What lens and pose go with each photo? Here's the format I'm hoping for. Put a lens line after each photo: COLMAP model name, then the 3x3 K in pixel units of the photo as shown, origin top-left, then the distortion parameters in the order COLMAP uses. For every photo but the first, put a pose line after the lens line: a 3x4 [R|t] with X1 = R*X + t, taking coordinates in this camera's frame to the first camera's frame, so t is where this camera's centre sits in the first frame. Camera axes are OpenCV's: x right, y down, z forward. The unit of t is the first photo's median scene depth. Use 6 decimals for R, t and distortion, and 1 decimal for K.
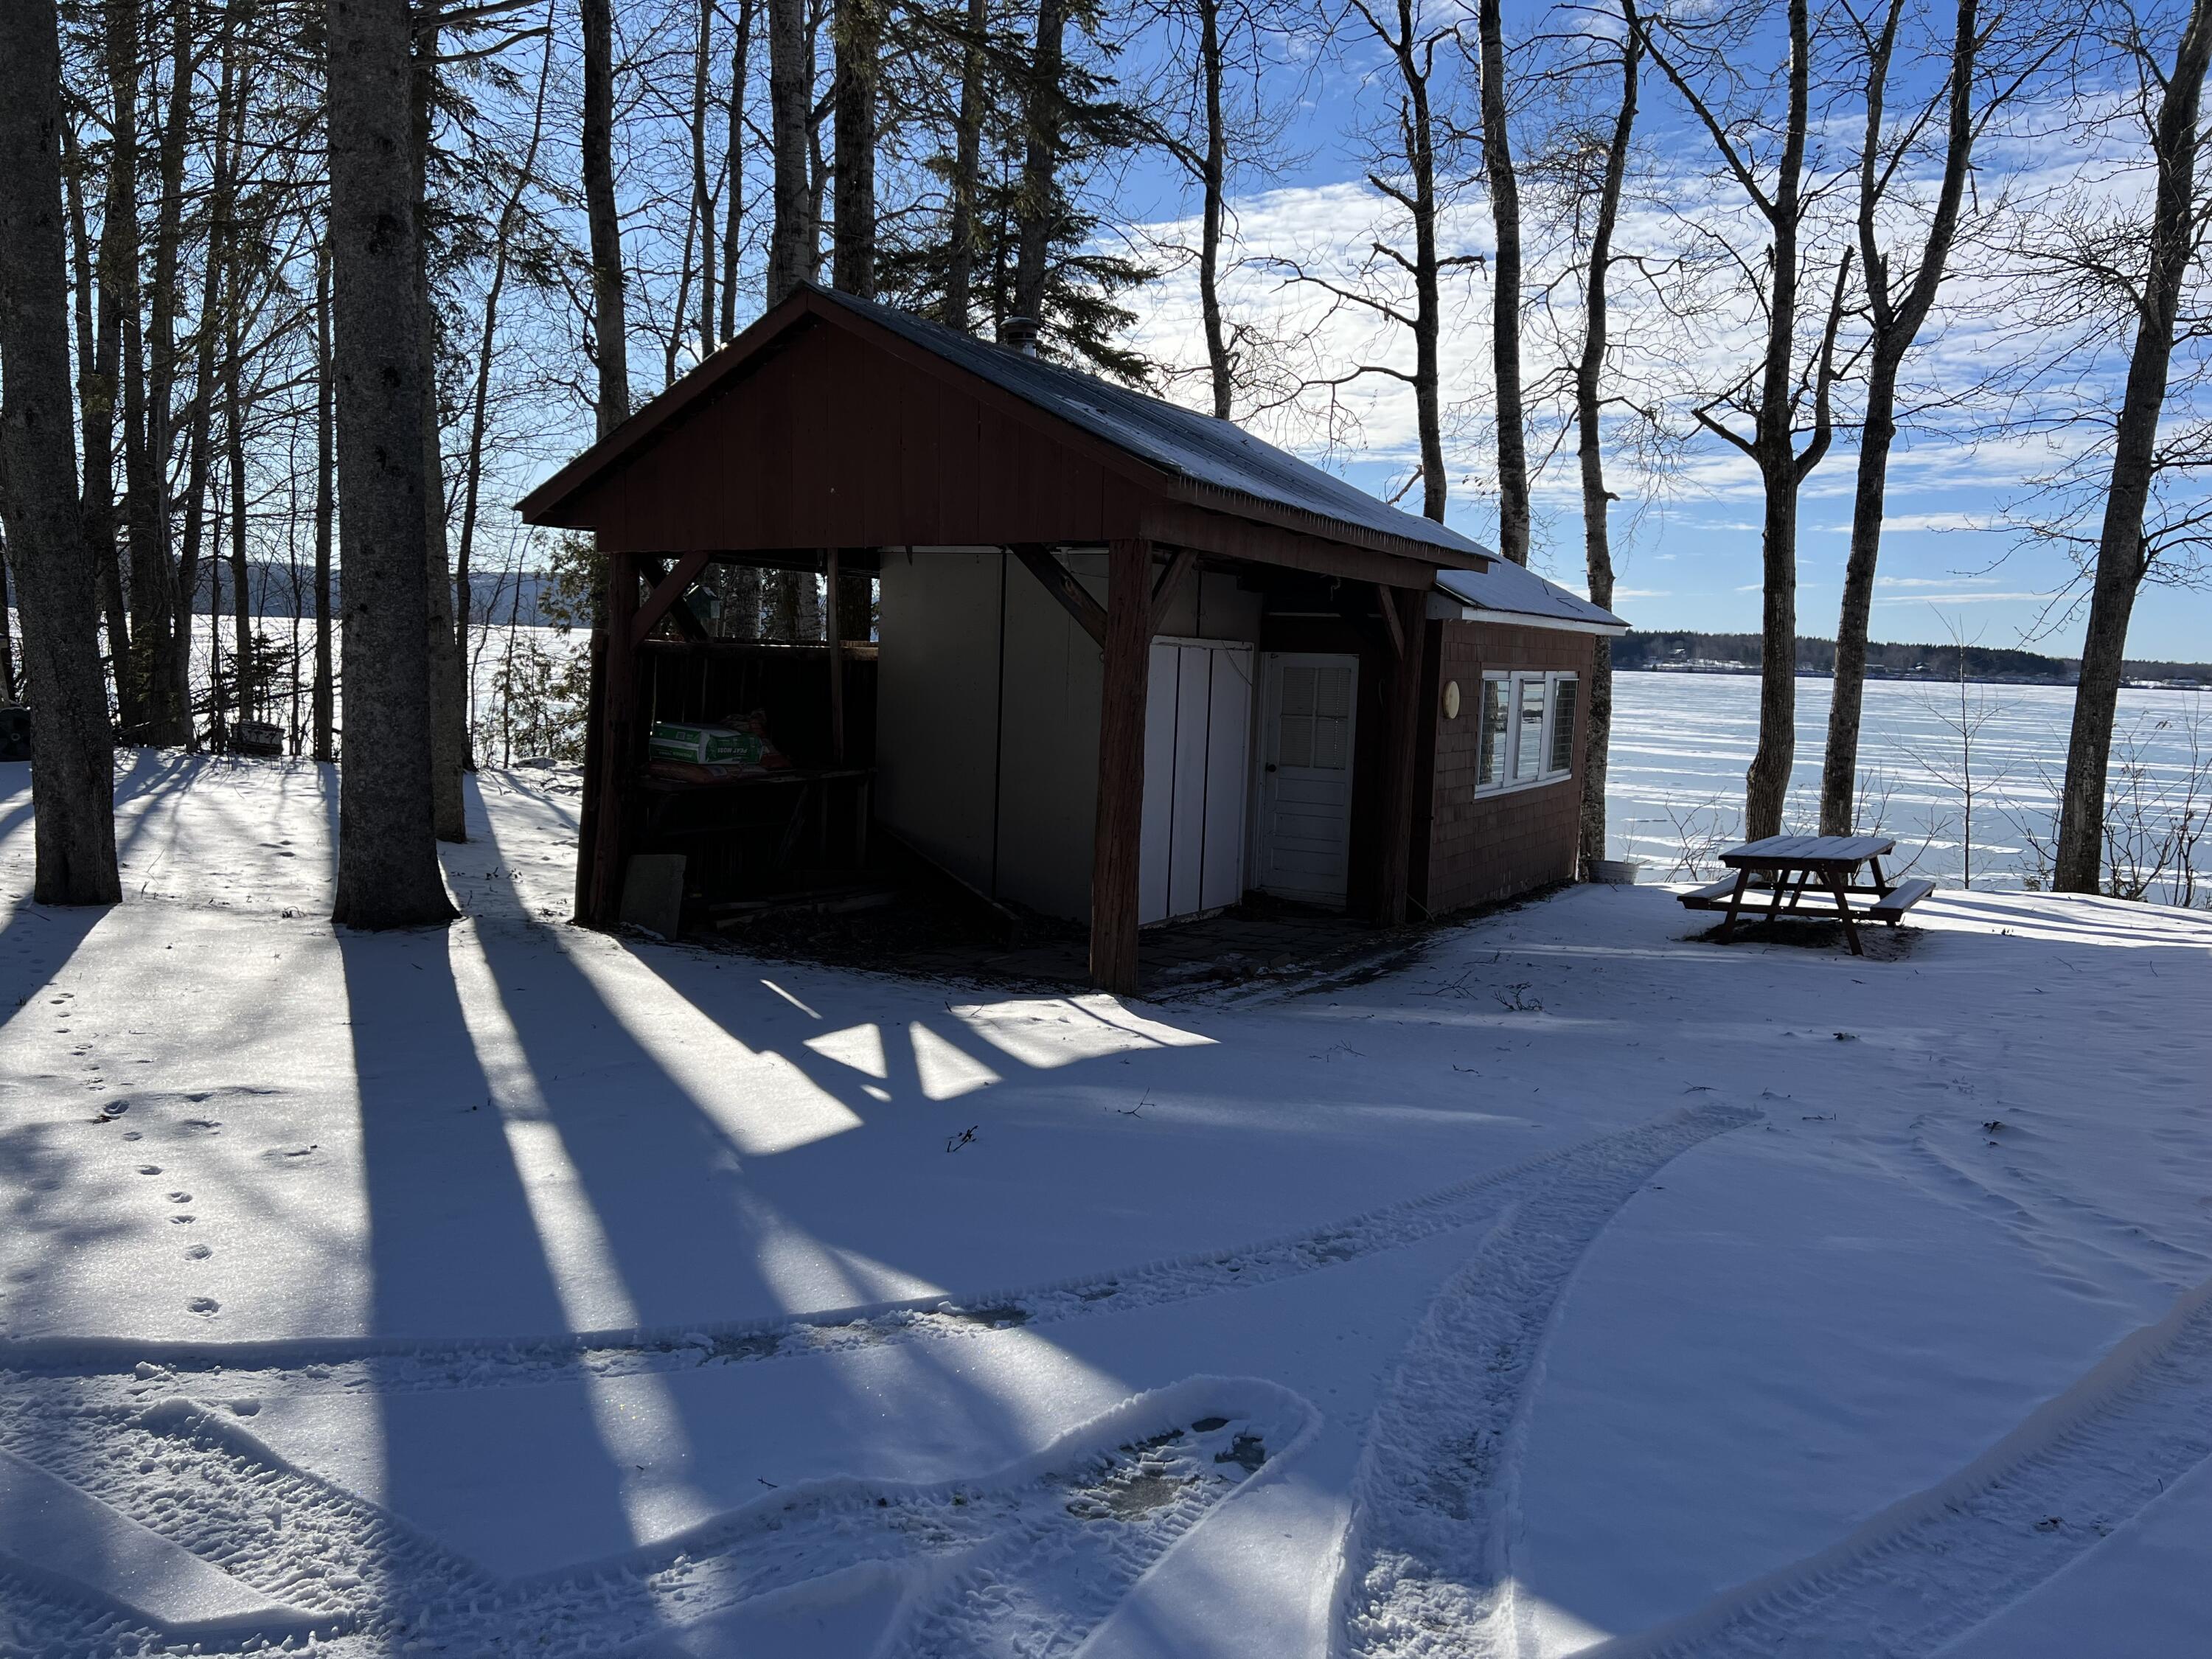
lens RADIAL K [[1637.7, 0, 1114.3], [0, 1637.7, 847.0], [0, 0, 1]] dist [0.099451, -0.131661]
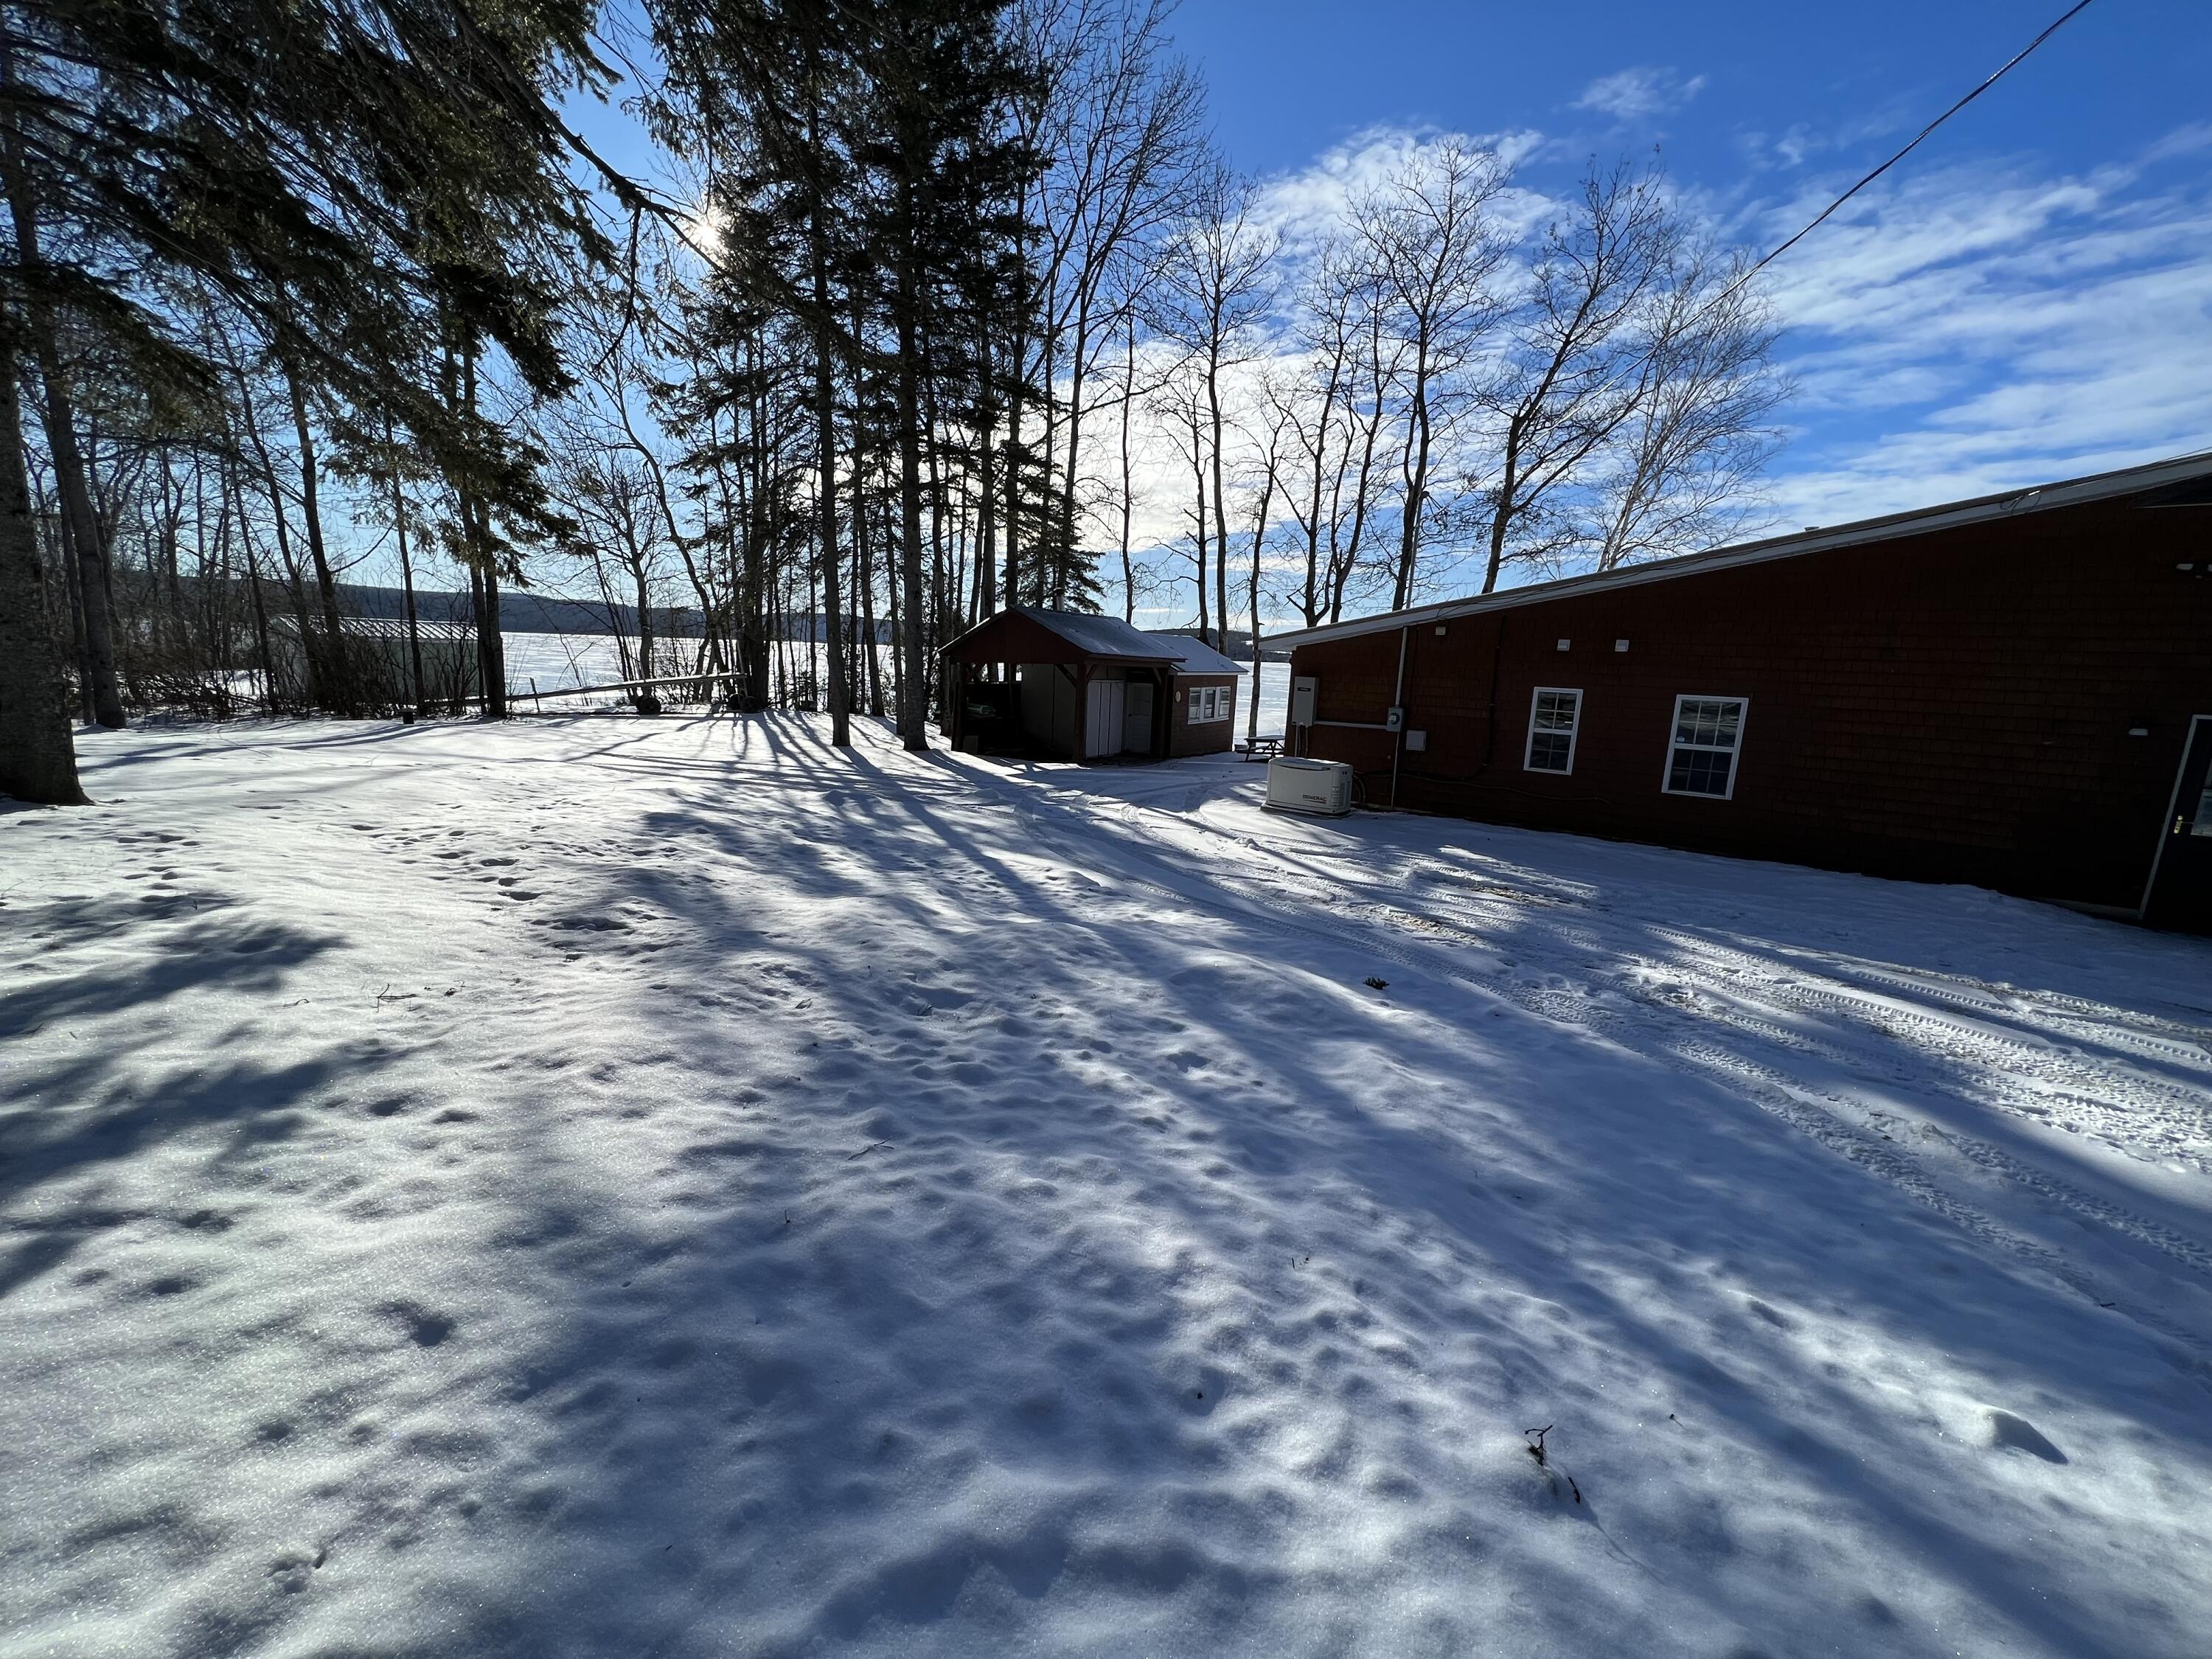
lens RADIAL K [[880.2, 0, 1101.6], [0, 880.2, 821.6], [0, 0, 1]] dist [-0.000337, -0.000507]
pose [[0.999804, 0.005373, -0.019064, 0.050206], [-0.004059, 0.997655, 0.068322, 0.035120], [0.019386, -0.068232, 0.997481, -0.628120]]
